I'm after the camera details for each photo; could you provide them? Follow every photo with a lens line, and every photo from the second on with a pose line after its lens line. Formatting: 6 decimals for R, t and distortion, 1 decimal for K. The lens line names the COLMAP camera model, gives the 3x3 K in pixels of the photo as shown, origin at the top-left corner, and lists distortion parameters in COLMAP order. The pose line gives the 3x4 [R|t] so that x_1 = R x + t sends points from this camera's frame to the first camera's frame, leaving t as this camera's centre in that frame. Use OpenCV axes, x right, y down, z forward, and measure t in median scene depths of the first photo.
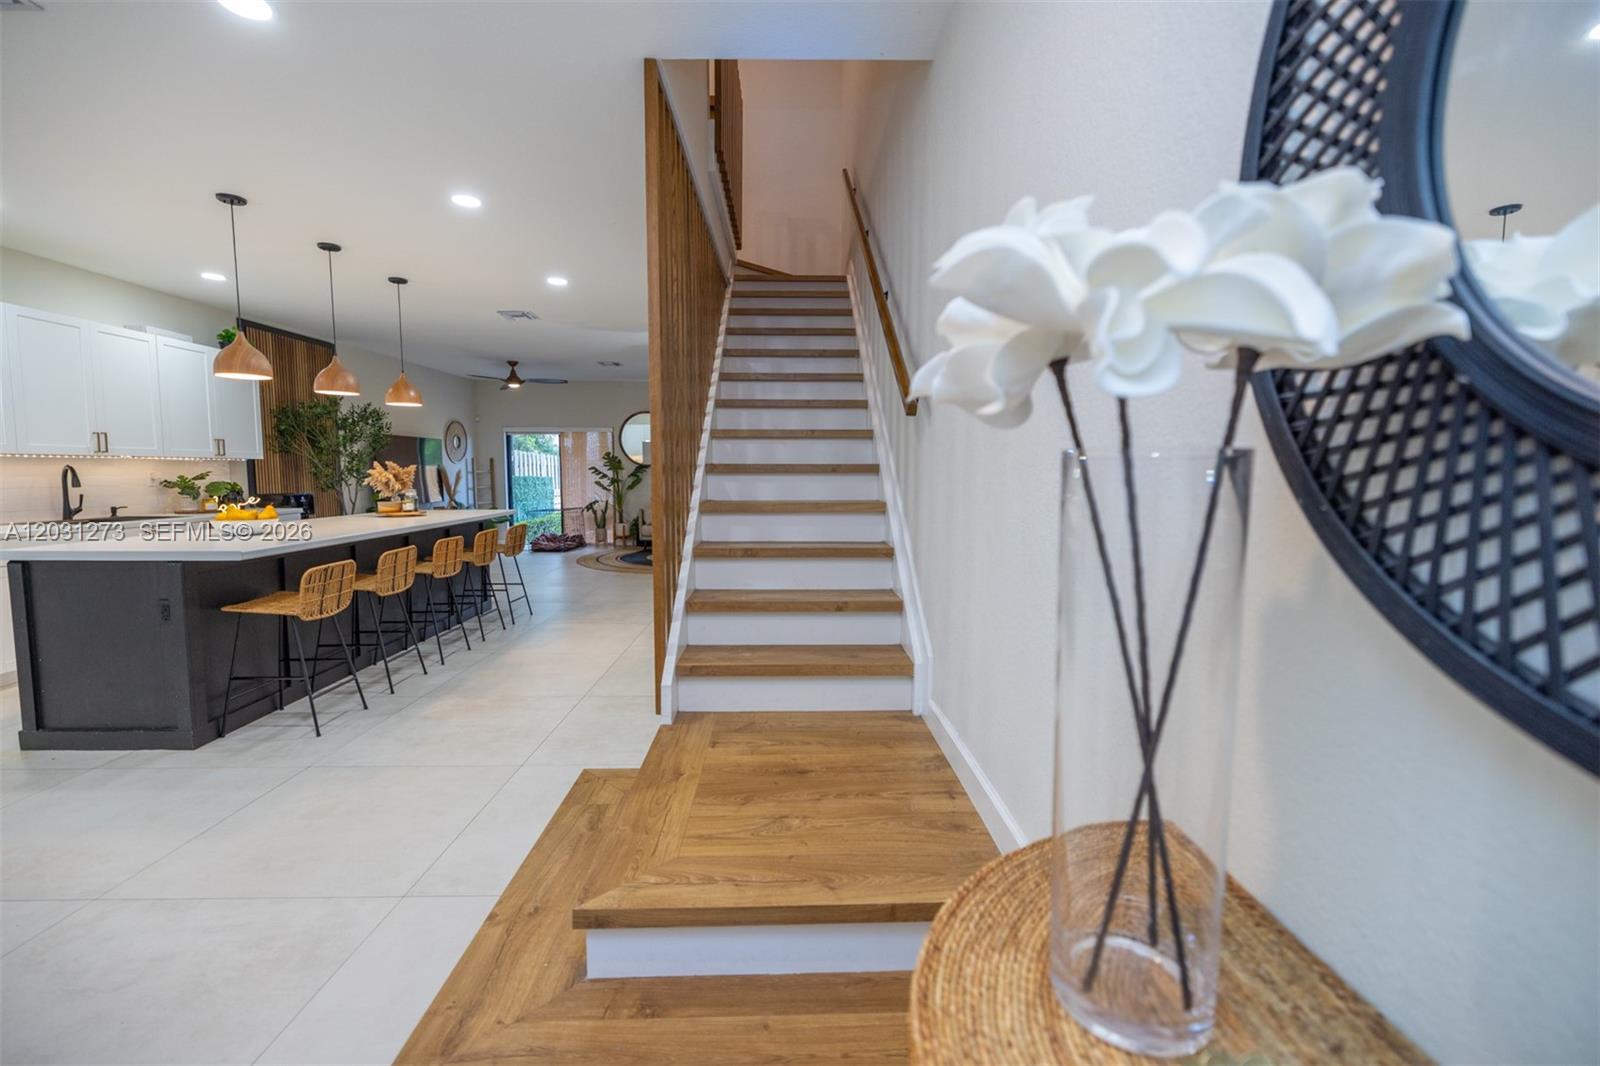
lens RADIAL K [[655.2, 0, 792.2], [0, 655.2, 529.0], [0, 0, 1]] dist [-0.000315, 0.000222]
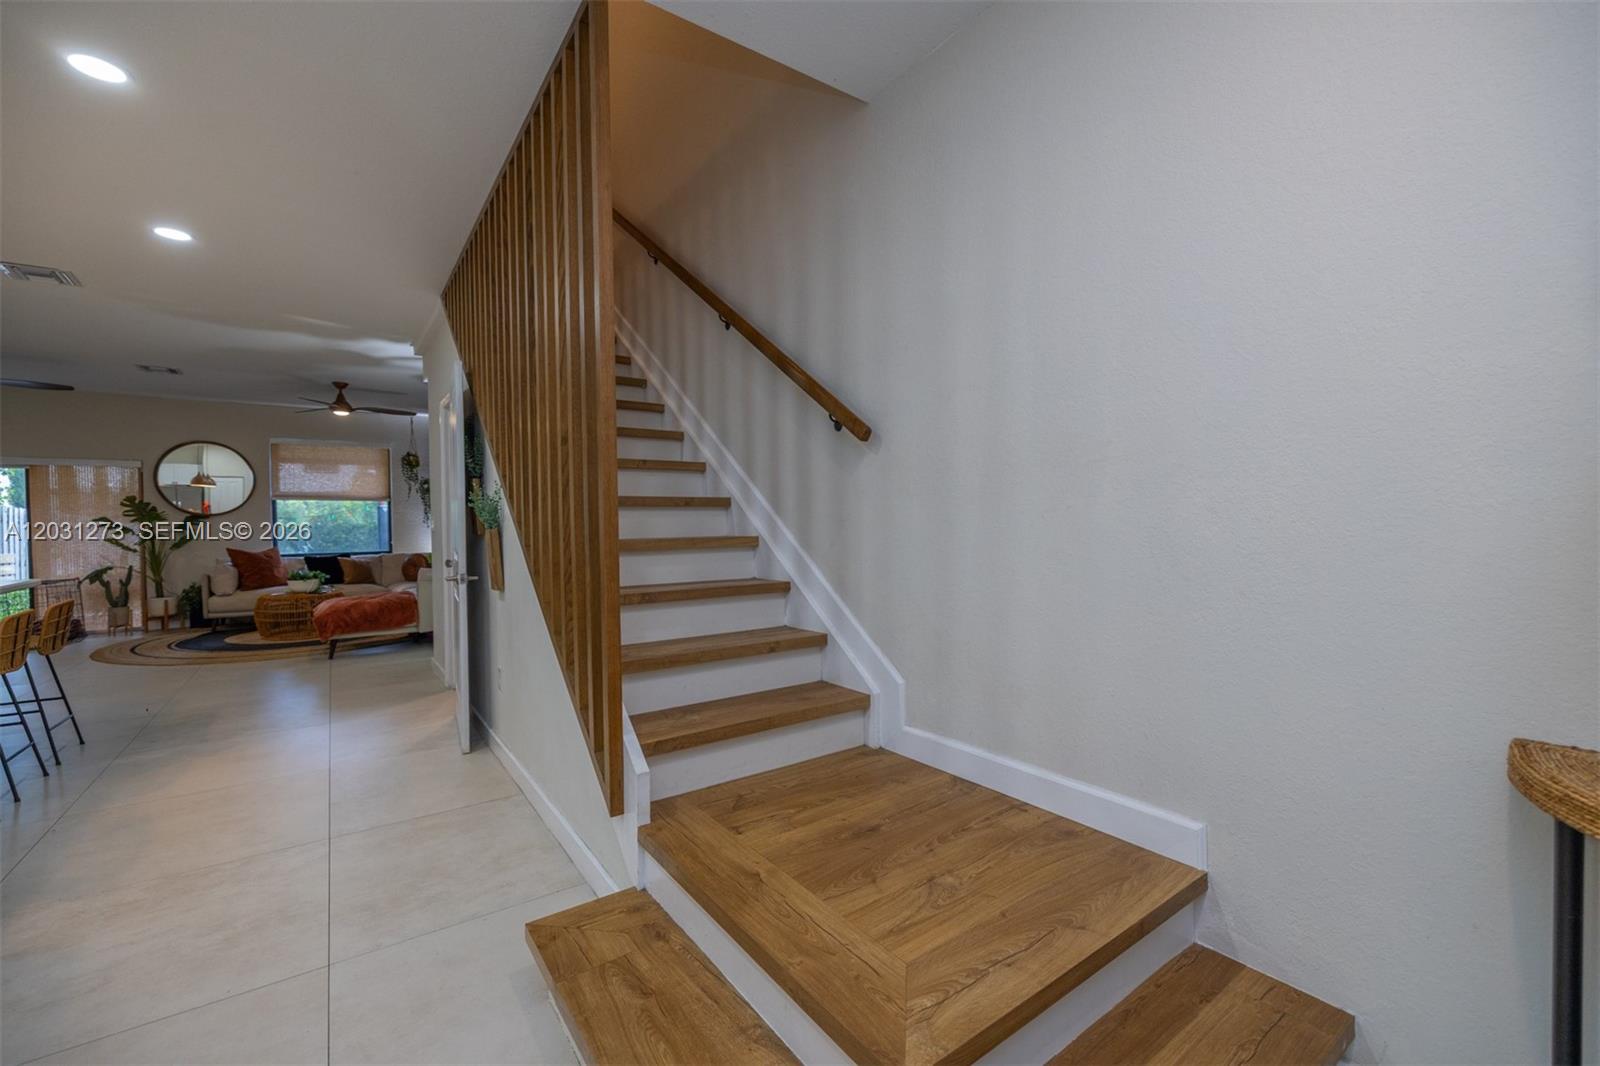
lens RADIAL K [[655.2, 0, 792.3], [0, 655.2, 532.7], [0, 0, 1]] dist [-0.000315, 0.000222]
pose [[0.834270, -0.021439, 0.550940, -0.457269], [0.061770, 0.996587, -0.054756, 0.012987], [-0.547885, 0.079713, 0.832747, 0.245316]]
